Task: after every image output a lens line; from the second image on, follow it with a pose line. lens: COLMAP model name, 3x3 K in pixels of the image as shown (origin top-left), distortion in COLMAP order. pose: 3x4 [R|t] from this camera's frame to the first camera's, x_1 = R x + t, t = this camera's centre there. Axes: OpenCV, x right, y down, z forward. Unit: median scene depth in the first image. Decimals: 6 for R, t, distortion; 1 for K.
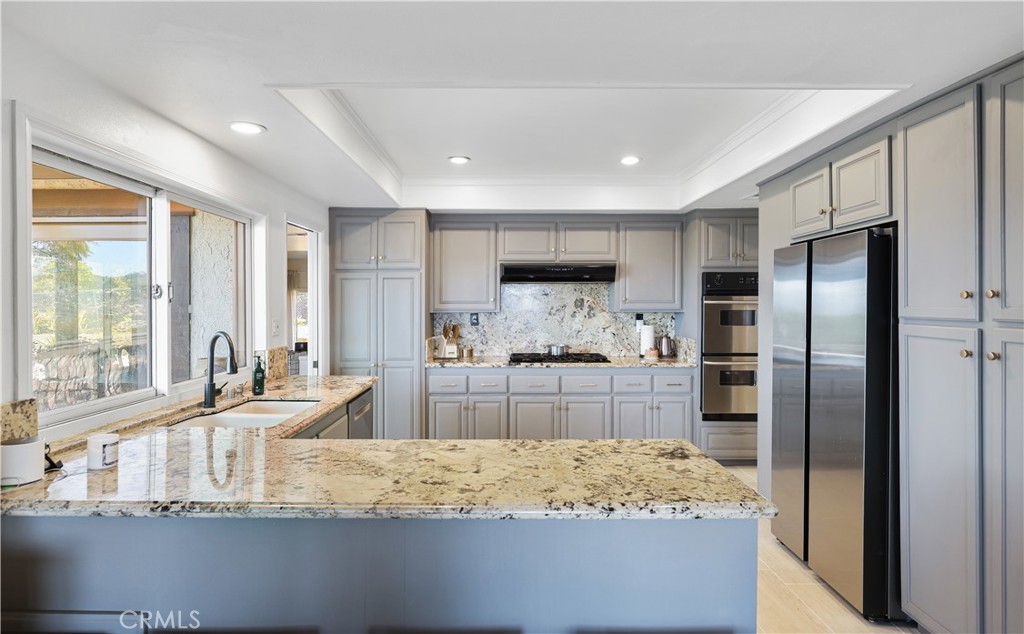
lens RADIAL K [[558.0, 0, 506.9], [0, 558.0, 304.9], [0, 0, 1]] dist [-0.004105, -0.000059]
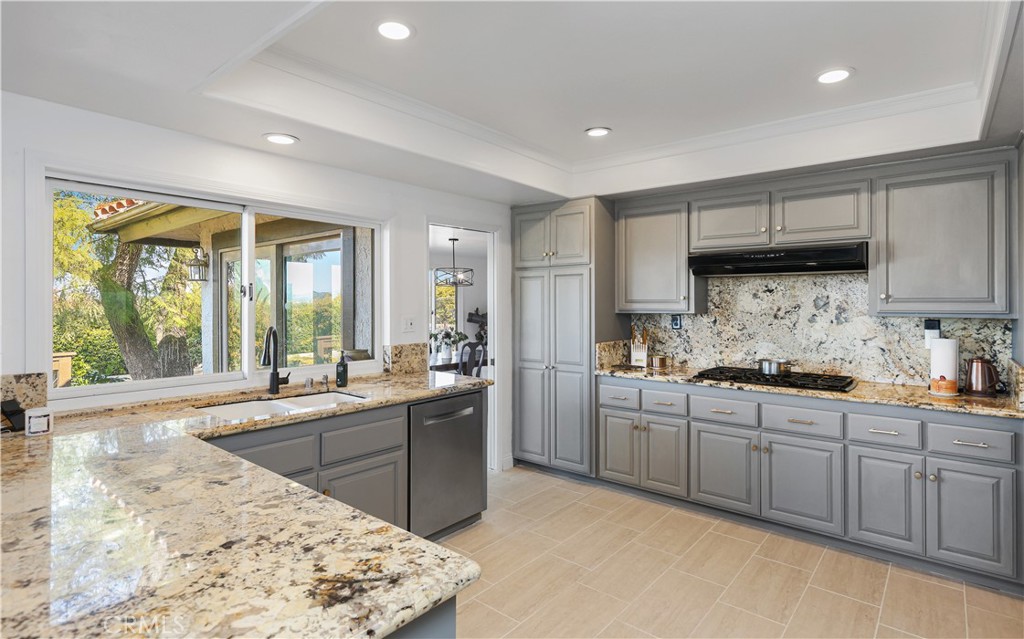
lens RADIAL K [[520.3, 0, 513.0], [0, 520.3, 301.1], [0, 0, 1]] dist [0.000072, 0.000892]
pose [[0.765394, -0.000330, -0.643562, 0.277218], [-0.004167, 0.999976, -0.005469, 0.000350], [0.643548, 0.006867, 0.765375, 0.273189]]
